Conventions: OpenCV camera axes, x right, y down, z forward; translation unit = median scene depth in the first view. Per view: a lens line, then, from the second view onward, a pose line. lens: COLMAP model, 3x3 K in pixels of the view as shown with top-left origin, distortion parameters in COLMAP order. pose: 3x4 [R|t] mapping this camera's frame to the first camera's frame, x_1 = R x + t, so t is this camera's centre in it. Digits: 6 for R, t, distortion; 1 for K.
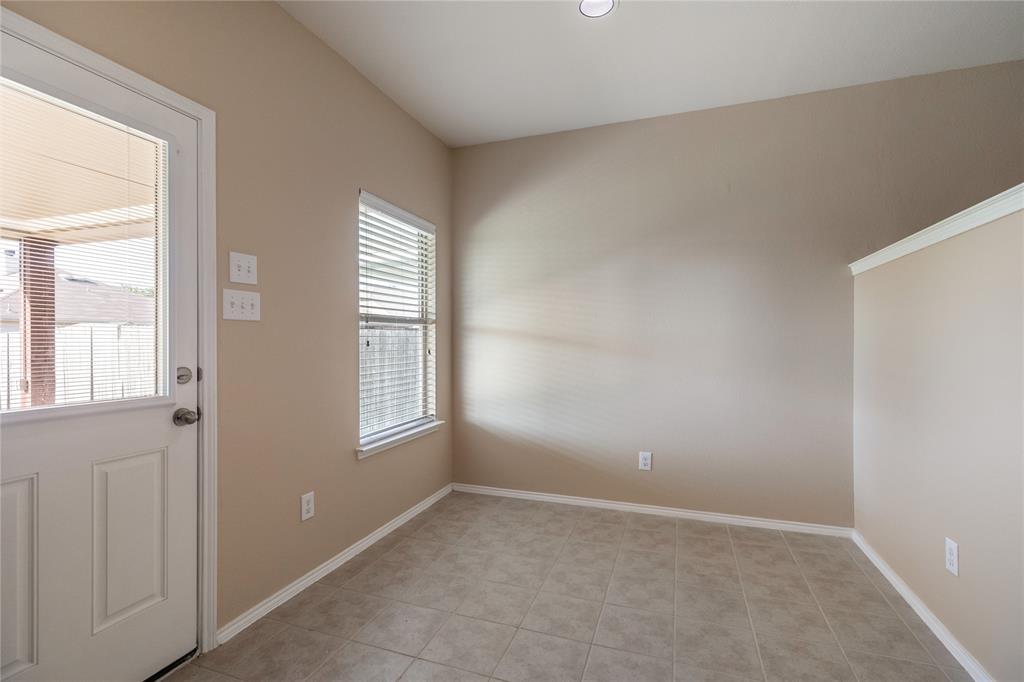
lens RADIAL K [[460.8, 0, 516.6], [0, 460.8, 340.6], [0, 0, 1]] dist [0.002670, 0.000028]
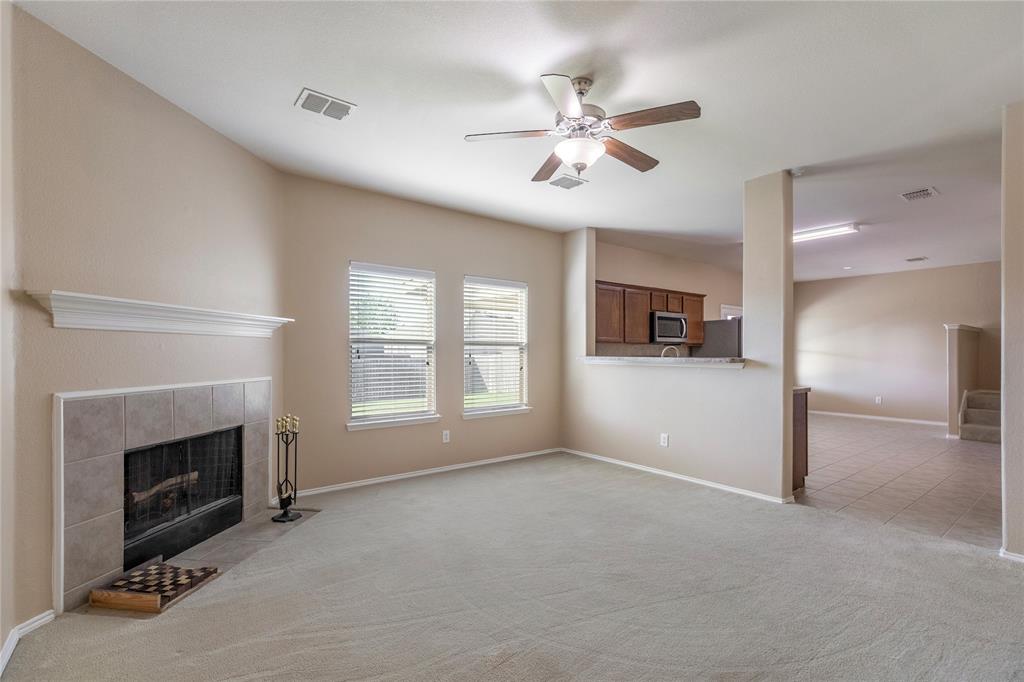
lens RADIAL K [[471.6, 0, 509.8], [0, 471.6, 348.5], [0, 0, 1]] dist [0.000636, -0.000317]
pose [[0.841254, -0.001252, -0.540639, -0.042255], [-0.002687, 0.999975, -0.006497, -0.016700], [0.540634, 0.006919, 0.841230, -2.351480]]
